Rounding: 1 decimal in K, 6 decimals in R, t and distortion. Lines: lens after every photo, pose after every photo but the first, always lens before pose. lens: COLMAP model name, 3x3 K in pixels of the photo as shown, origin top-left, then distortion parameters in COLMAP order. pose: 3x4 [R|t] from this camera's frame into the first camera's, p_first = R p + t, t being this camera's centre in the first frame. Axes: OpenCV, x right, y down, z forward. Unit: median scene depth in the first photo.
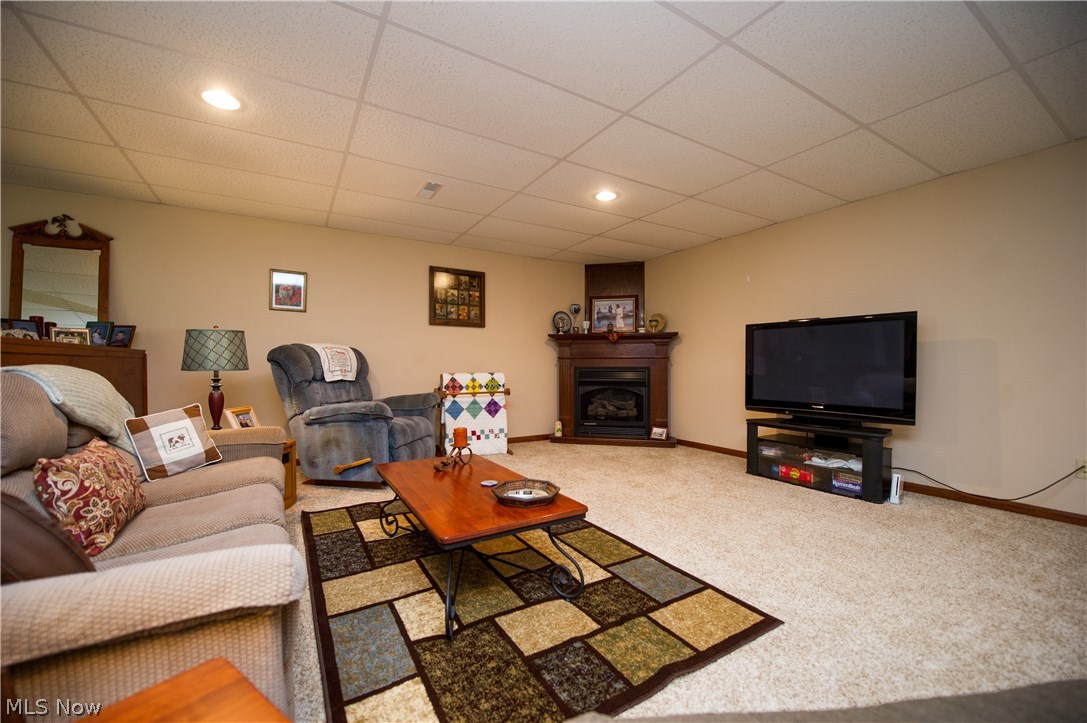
lens RADIAL K [[431.0, 0, 545.5], [0, 431.0, 364.6], [0, 0, 1]] dist [-0.013121, -0.000216]
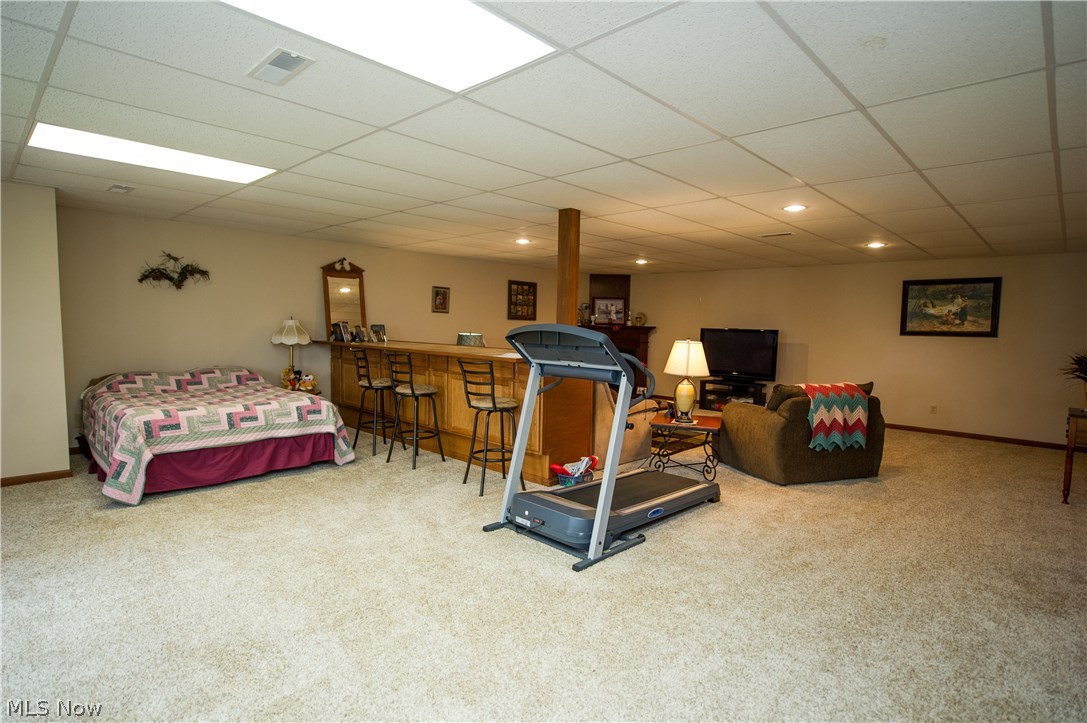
lens RADIAL K [[557.5, 0, 538.9], [0, 557.5, 360.3], [0, 0, 1]] dist [-0.004220, 0.000925]
pose [[0.966475, 0.006992, 0.256664, -0.697841], [-0.024638, 0.997542, 0.065598, -0.084453], [-0.255575, -0.069723, 0.964272, -0.965334]]
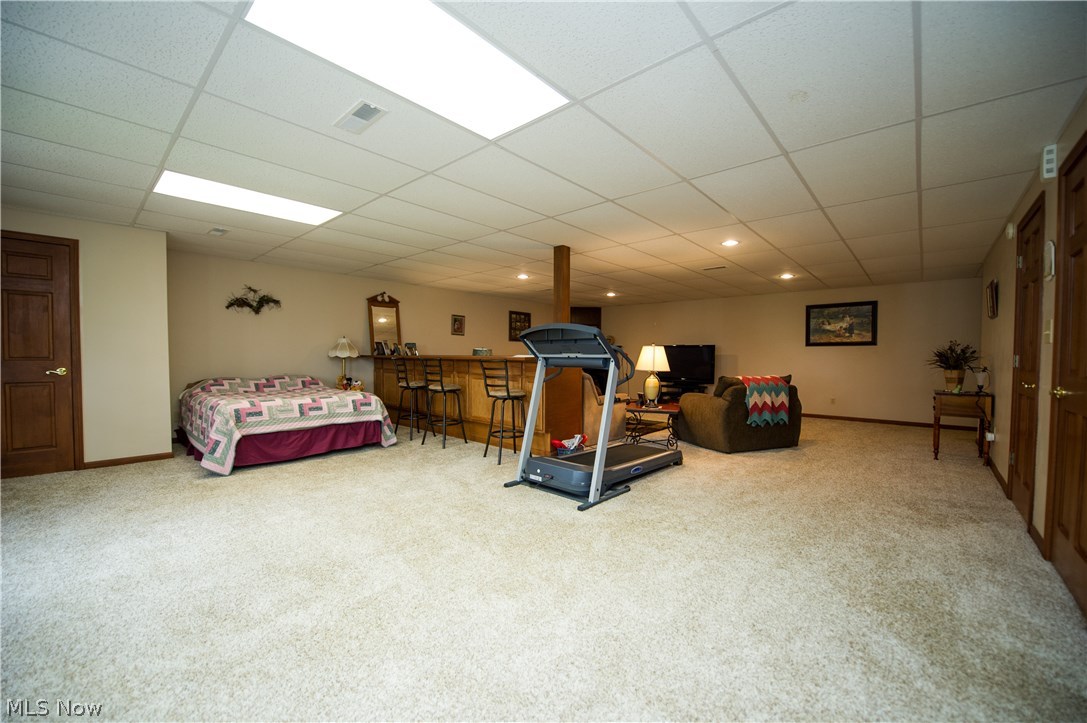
lens RADIAL K [[431.0, 0, 540.0], [0, 431.0, 362.8], [0, 0, 1]] dist [-0.013121, -0.000216]
pose [[0.957530, 0.004387, 0.288301, -0.735090], [-0.009569, 0.999817, 0.016569, -0.027671], [-0.288176, -0.018624, 0.957396, -0.964635]]
